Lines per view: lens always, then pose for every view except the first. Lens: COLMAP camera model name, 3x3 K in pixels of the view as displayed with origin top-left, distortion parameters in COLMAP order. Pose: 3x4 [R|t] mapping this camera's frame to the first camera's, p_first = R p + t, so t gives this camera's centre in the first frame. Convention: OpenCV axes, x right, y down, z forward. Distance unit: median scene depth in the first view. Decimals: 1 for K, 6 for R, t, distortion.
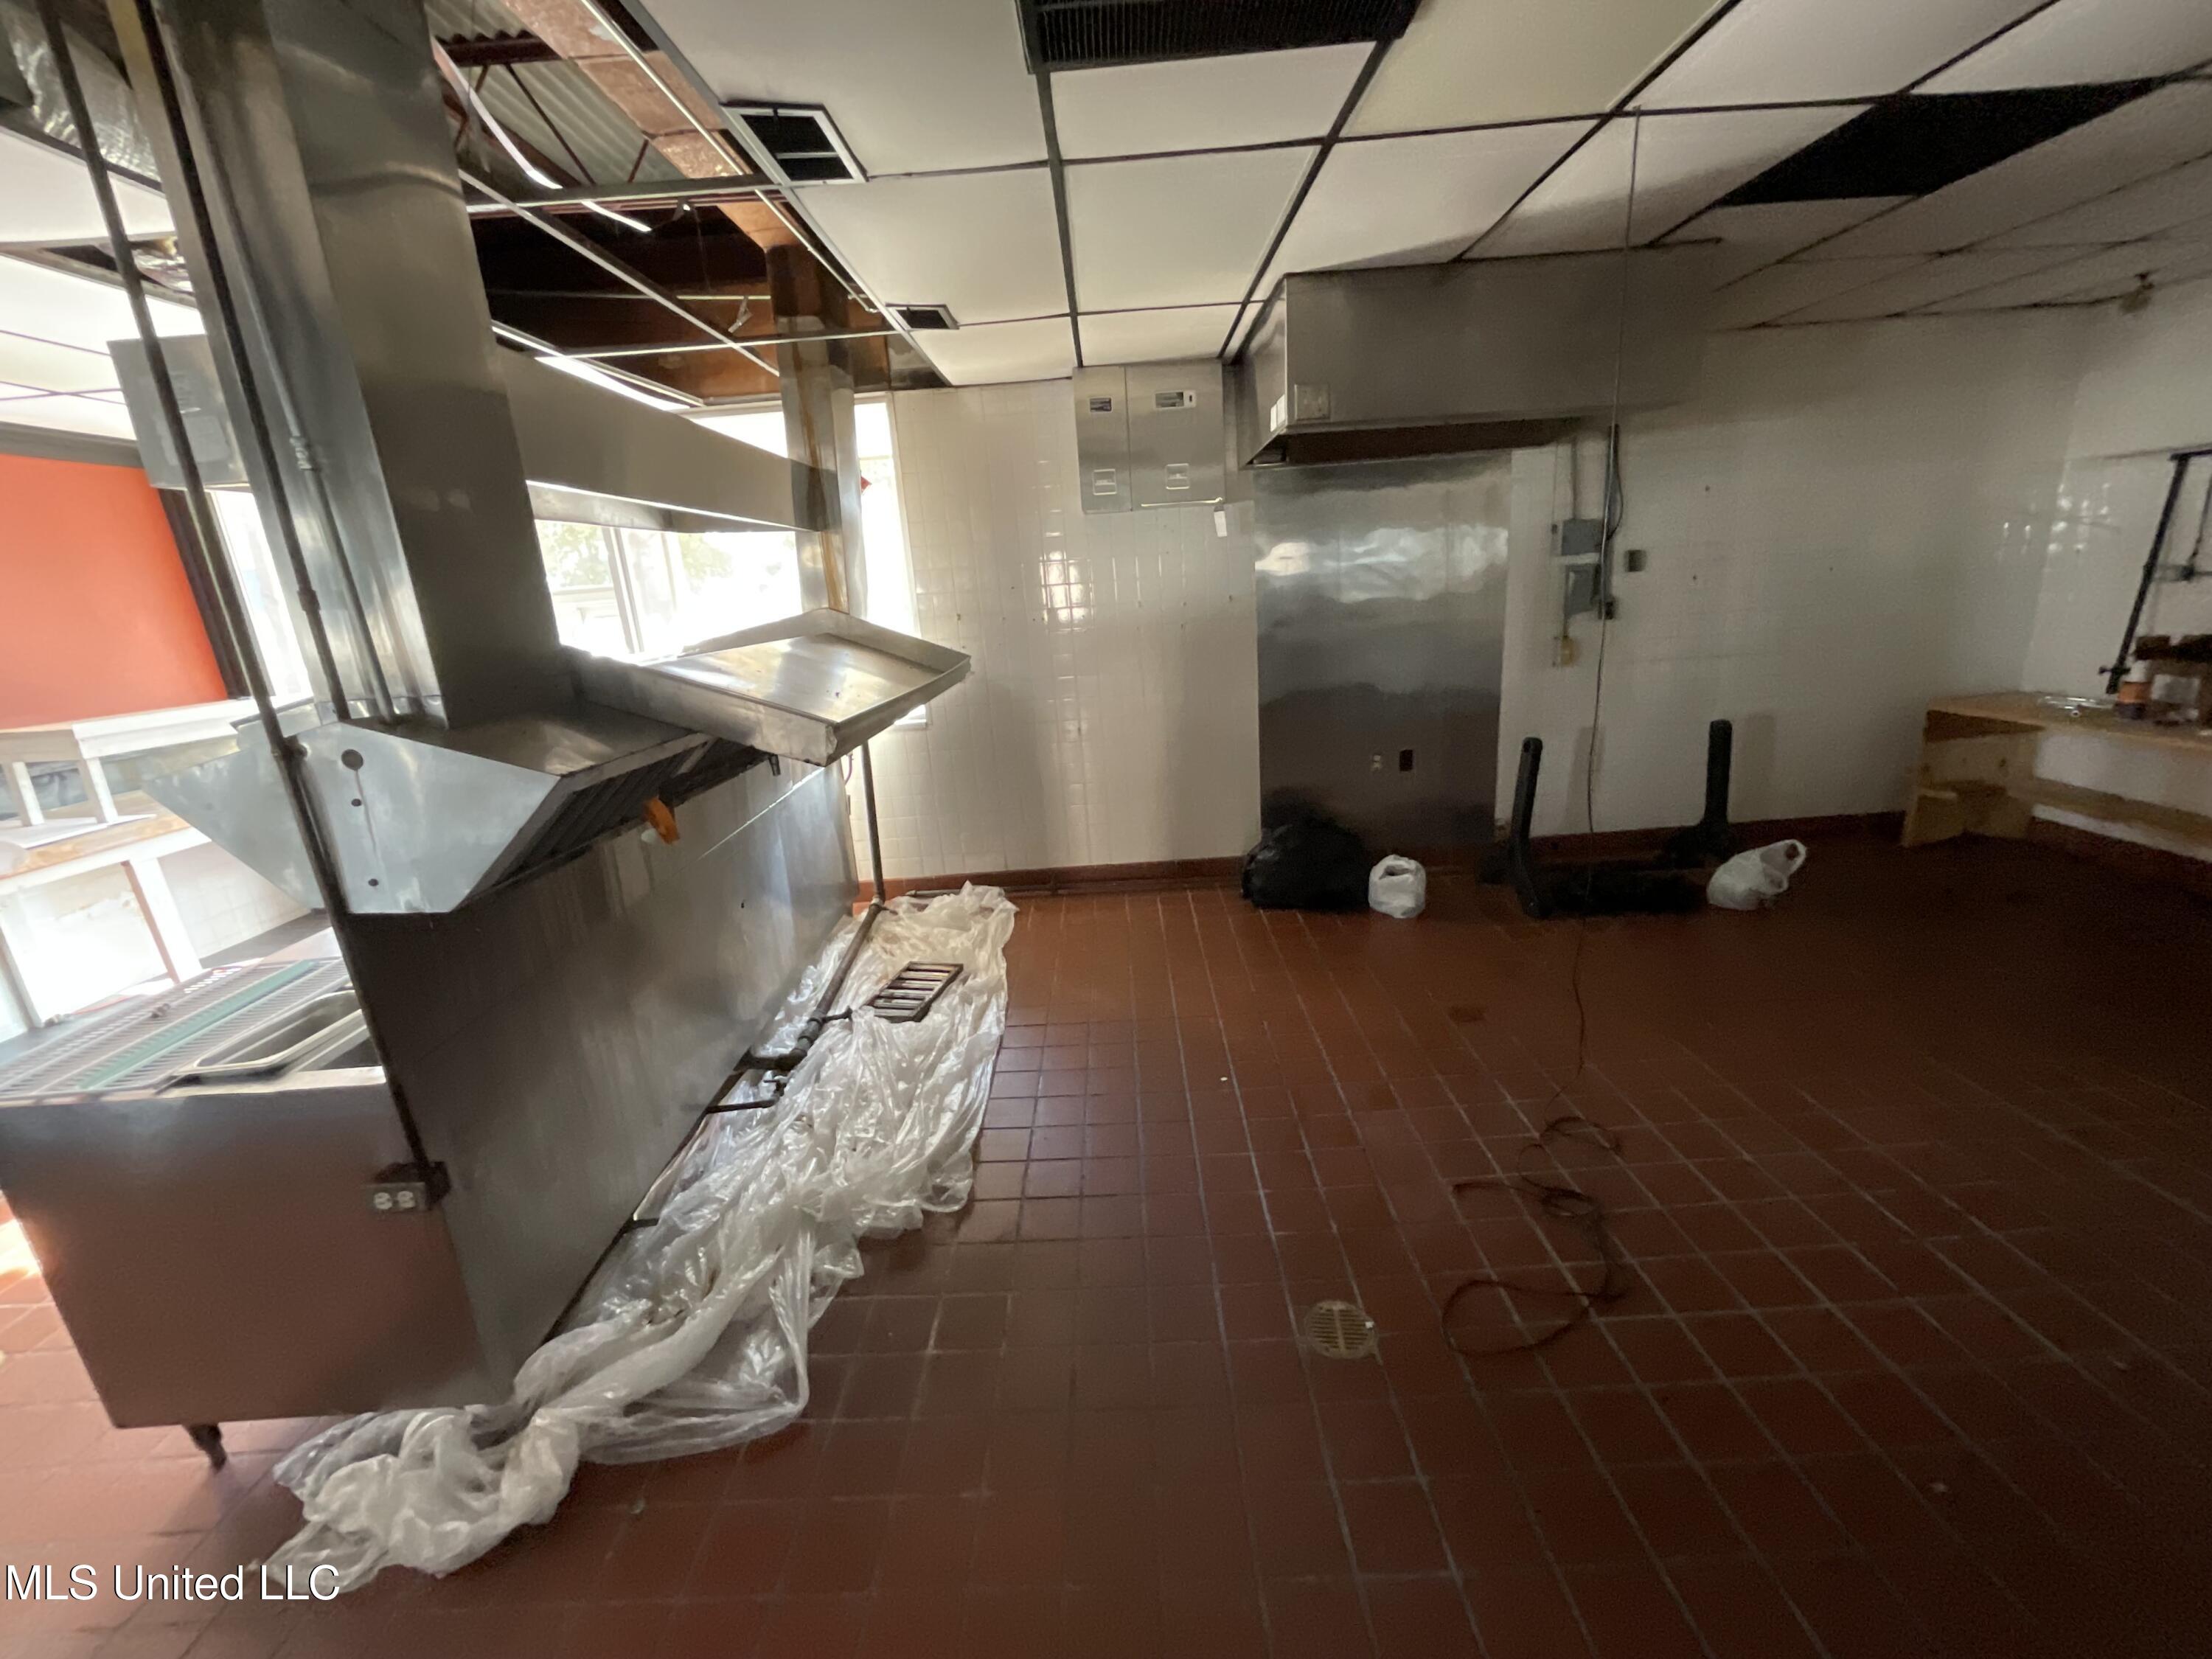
lens RADIAL K [[891.0, 0, 1101.9], [0, 891.0, 822.7], [0, 0, 1]] dist [-0.005175, -0.000766]
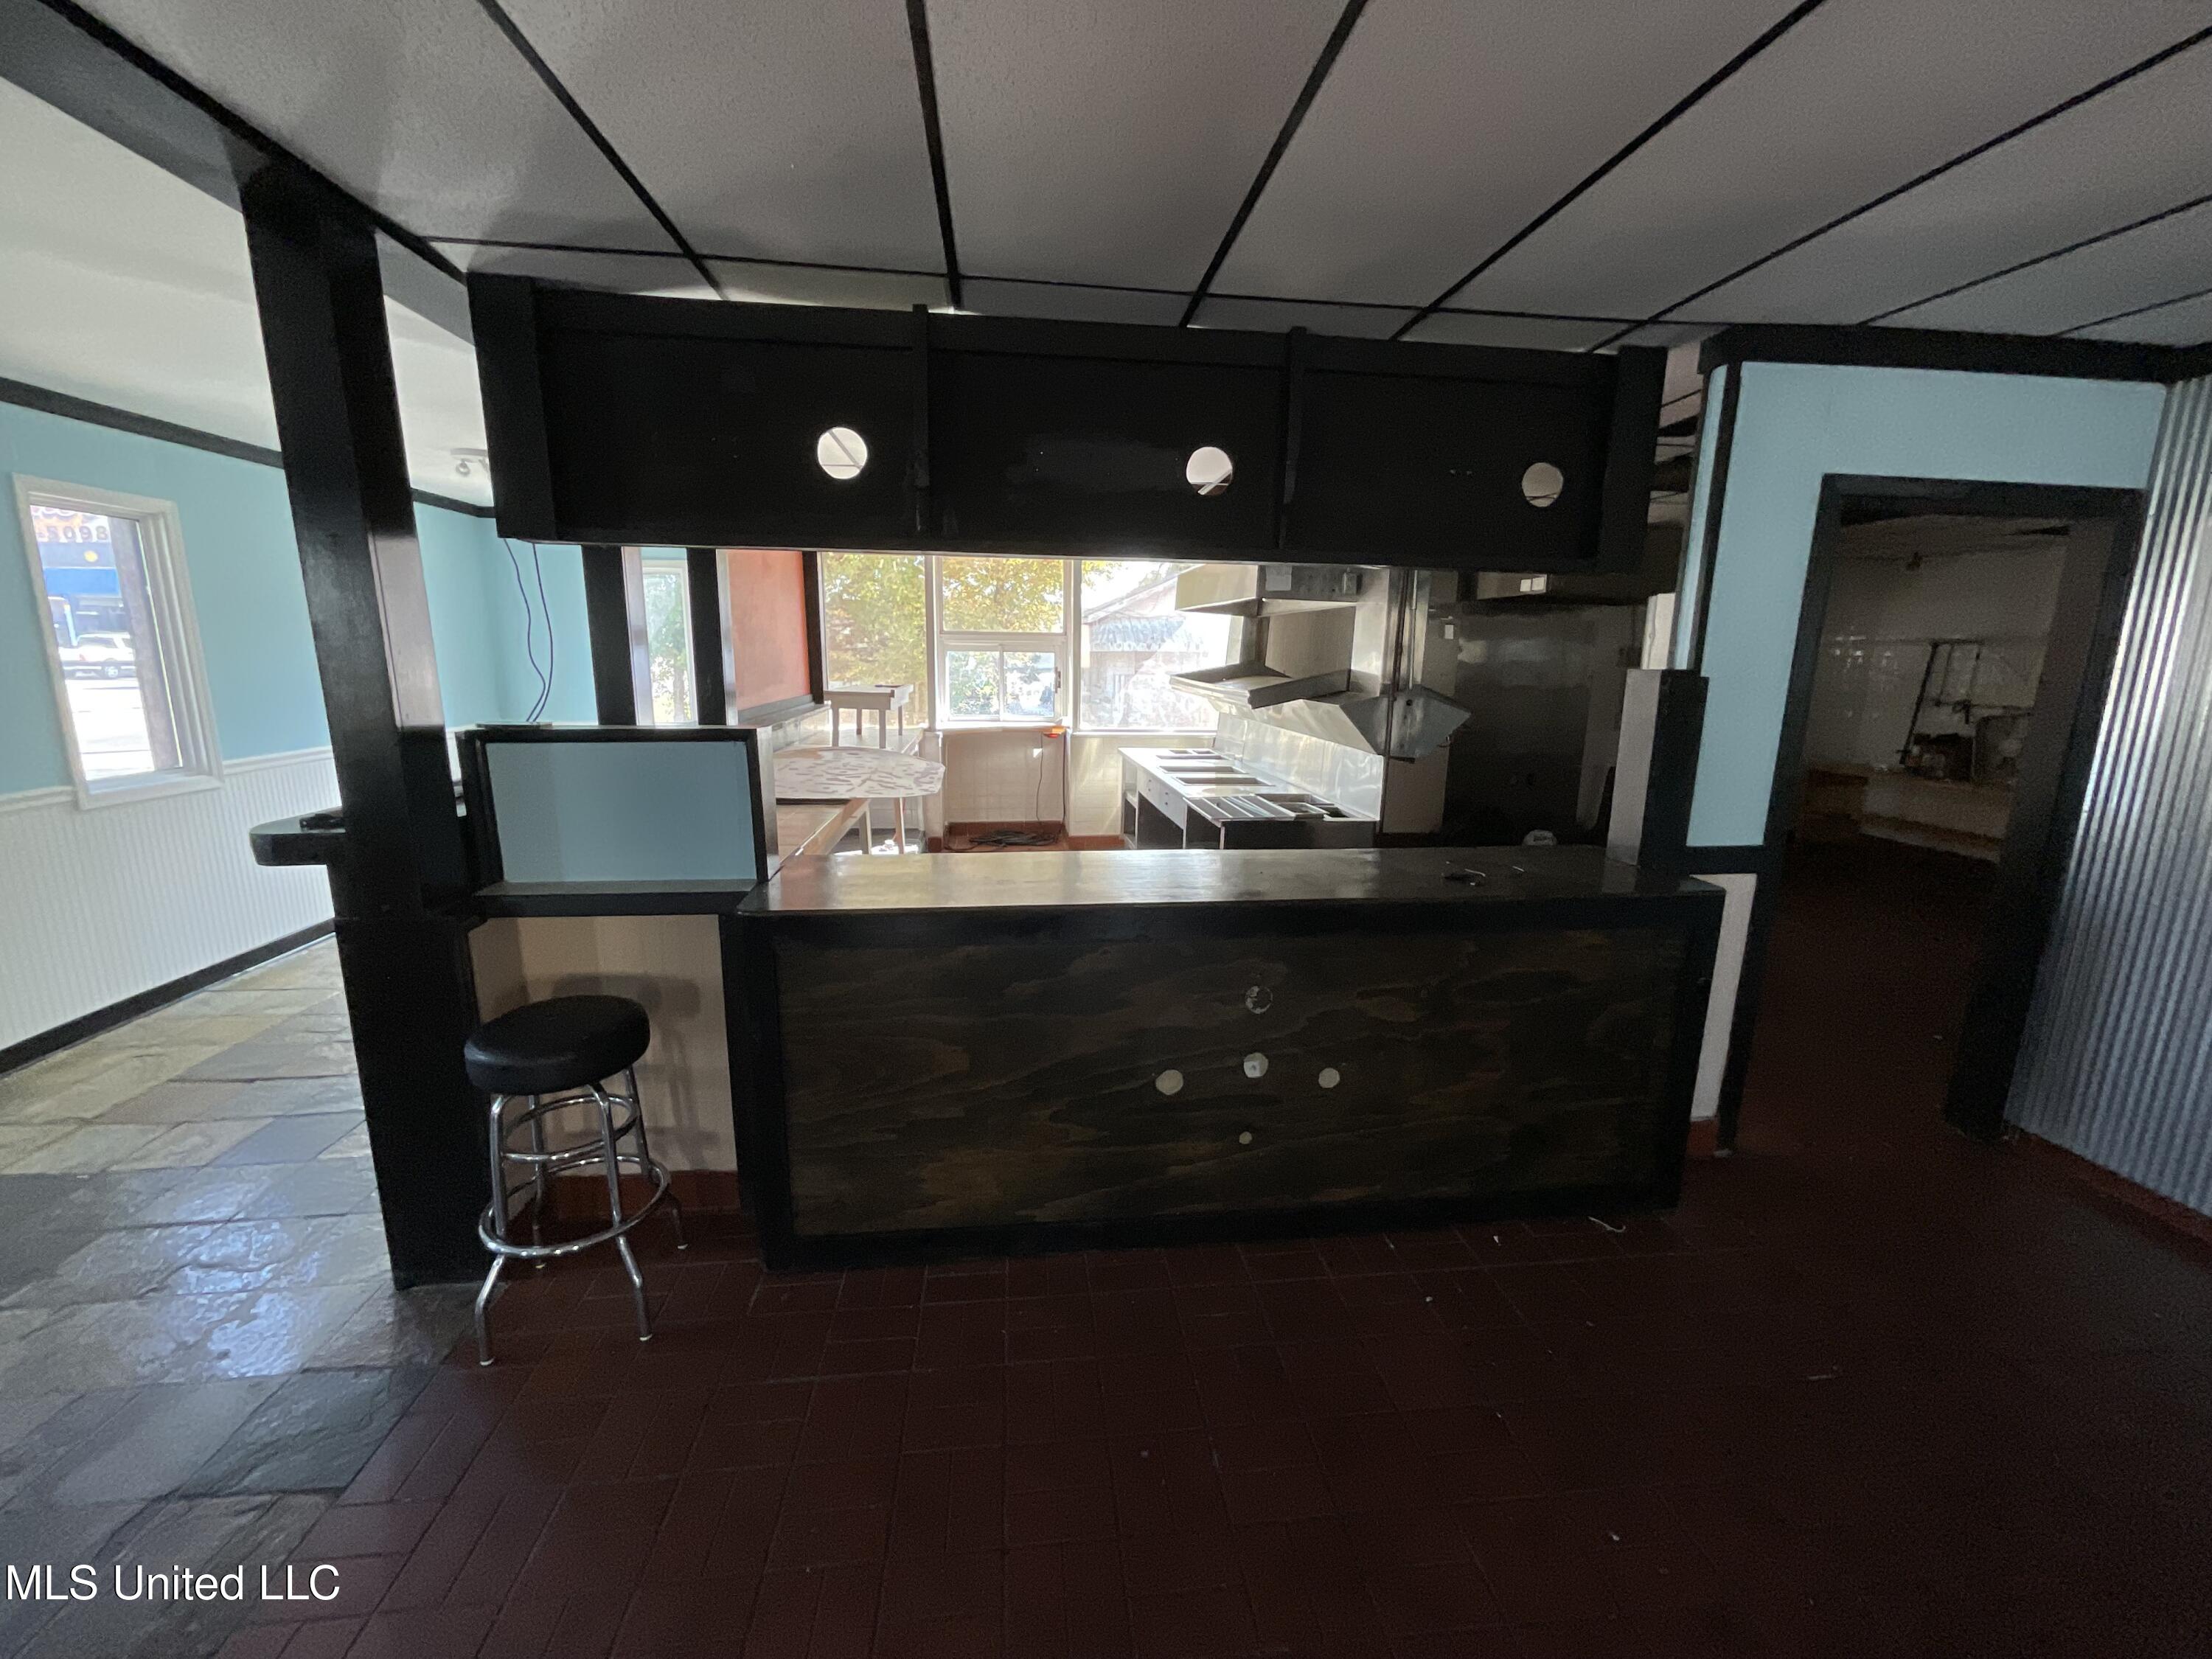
lens RADIAL K [[891.0, 0, 1113.3], [0, 891.0, 831.1], [0, 0, 1]] dist [-0.005175, -0.000766]
pose [[0.989527, 0.058874, 0.131797, -0.757130], [-0.050767, 0.996654, -0.064052, 0.203423], [-0.135128, 0.056690, 0.989205, -0.629220]]
